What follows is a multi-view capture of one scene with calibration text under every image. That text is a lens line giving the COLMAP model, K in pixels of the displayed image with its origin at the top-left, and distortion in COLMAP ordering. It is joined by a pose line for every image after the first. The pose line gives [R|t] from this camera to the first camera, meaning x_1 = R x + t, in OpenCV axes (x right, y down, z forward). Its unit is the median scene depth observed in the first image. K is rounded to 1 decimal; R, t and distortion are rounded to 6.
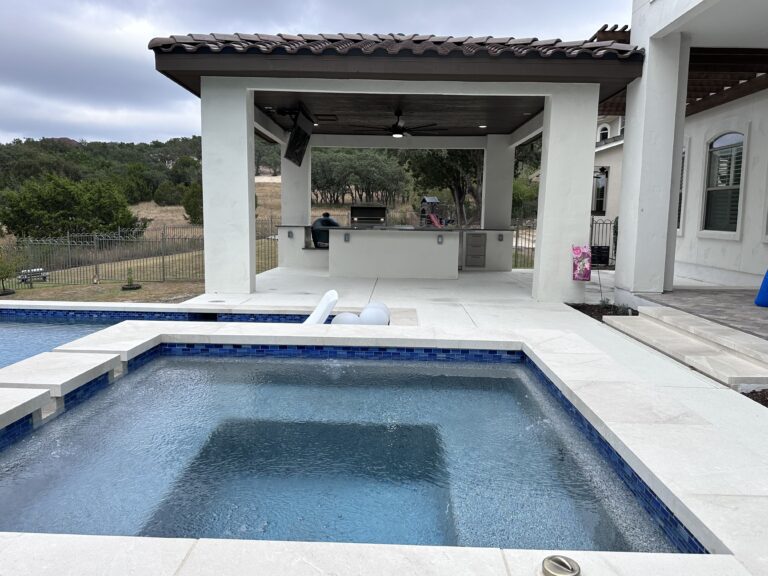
lens RADIAL K [[579.1, 0, 385.3], [0, 579.1, 280.7], [0, 0, 1]] dist [0.104713, -0.162708]
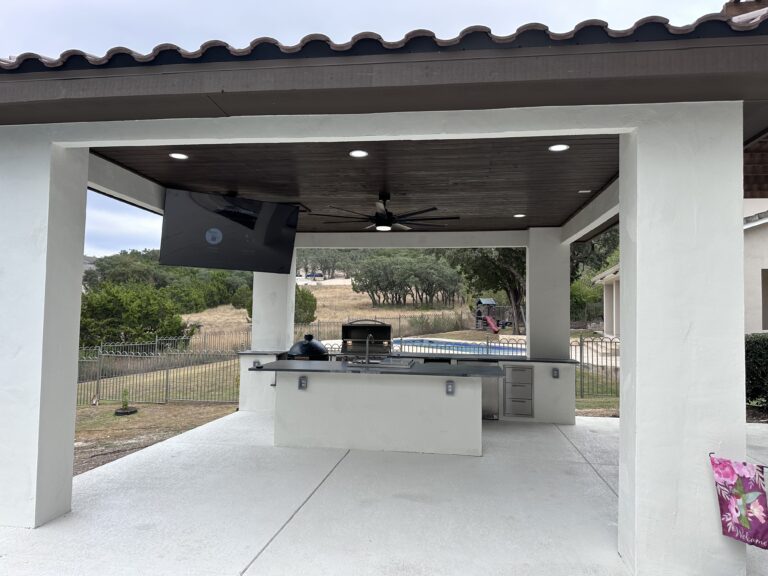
lens RADIAL K [[533.8, 0, 384.5], [0, 533.8, 283.4], [0, 0, 1]] dist [0.120749, -0.162442]
pose [[0.991968, -0.011642, -0.125951, 0.104641], [-0.009376, 0.986249, -0.165002, -0.090614], [0.126140, 0.164858, 0.978218, 0.436920]]
